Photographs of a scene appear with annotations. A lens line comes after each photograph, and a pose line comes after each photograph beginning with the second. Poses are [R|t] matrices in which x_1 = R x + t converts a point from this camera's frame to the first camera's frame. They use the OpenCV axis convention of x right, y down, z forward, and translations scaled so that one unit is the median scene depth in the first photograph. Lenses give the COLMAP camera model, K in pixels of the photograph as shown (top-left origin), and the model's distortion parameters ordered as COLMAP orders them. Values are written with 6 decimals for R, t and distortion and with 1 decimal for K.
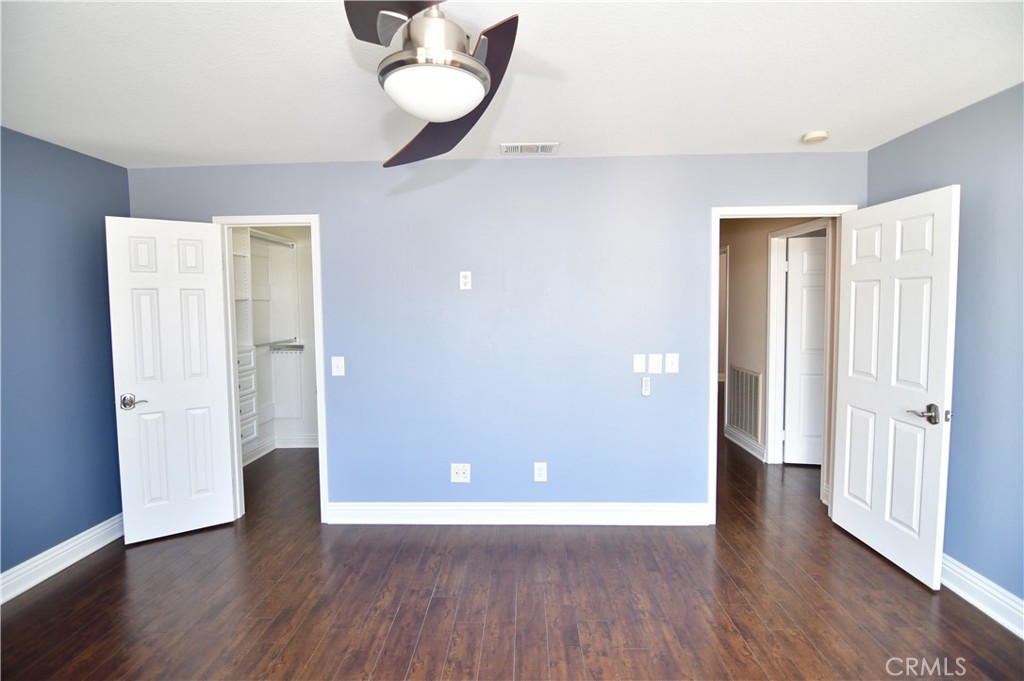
lens RADIAL K [[494.4, 0, 511.0], [0, 494.4, 334.6], [0, 0, 1]] dist [-0.002758, -0.011762]
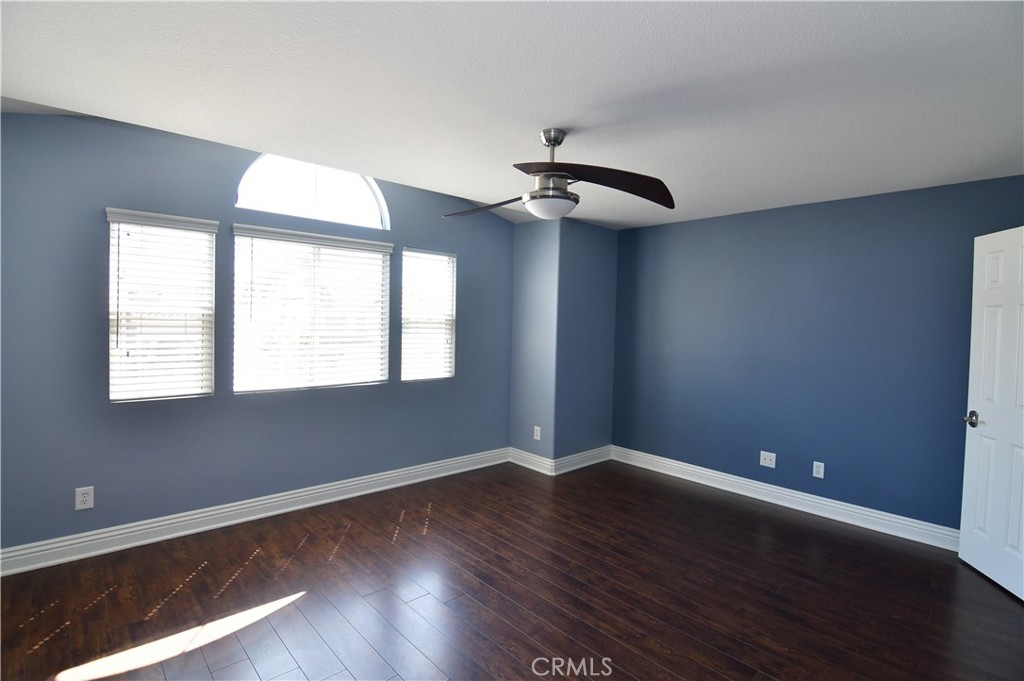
lens RADIAL K [[494.4, 0, 511.0], [0, 494.4, 334.6], [0, 0, 1]] dist [-0.002758, -0.011762]
pose [[-0.718562, -0.010827, -0.695379, 0.738288], [-0.077254, 0.994933, 0.064338, -0.039680], [0.691159, 0.099952, -0.715757, 1.310729]]
